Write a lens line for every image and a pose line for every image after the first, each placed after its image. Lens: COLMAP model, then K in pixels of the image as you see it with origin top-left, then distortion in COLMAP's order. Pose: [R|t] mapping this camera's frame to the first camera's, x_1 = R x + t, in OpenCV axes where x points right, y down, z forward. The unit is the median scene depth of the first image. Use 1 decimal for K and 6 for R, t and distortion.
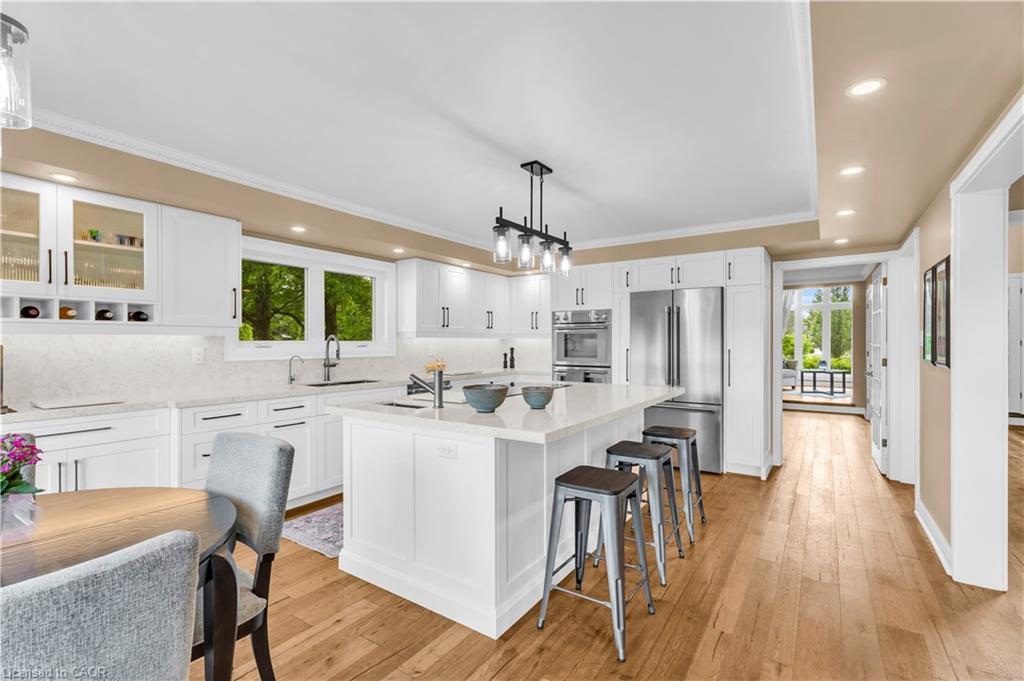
lens RADIAL K [[466.6, 0, 503.3], [0, 466.6, 344.9], [0, 0, 1]] dist [0.000192, 0.000100]
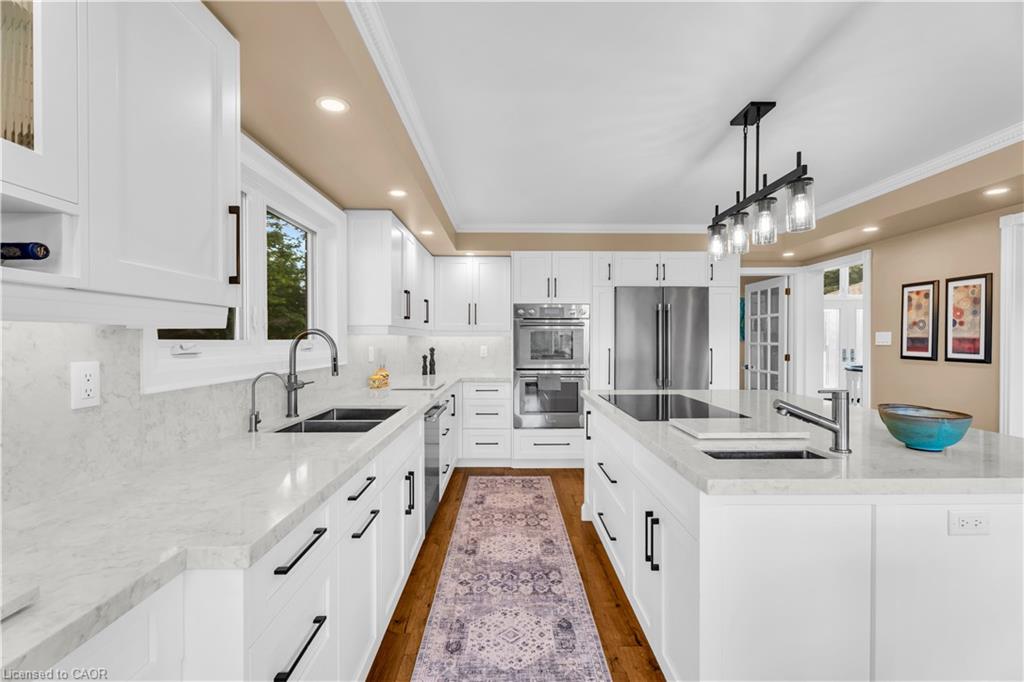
lens RADIAL K [[466.6, 0, 503.3], [0, 466.6, 345.4], [0, 0, 1]] dist [0.000192, 0.000100]
pose [[0.802178, -0.007242, 0.597040, -0.545145], [0.002397, 0.999957, 0.008909, -0.007137], [-0.597080, -0.005716, 0.802162, 0.483317]]
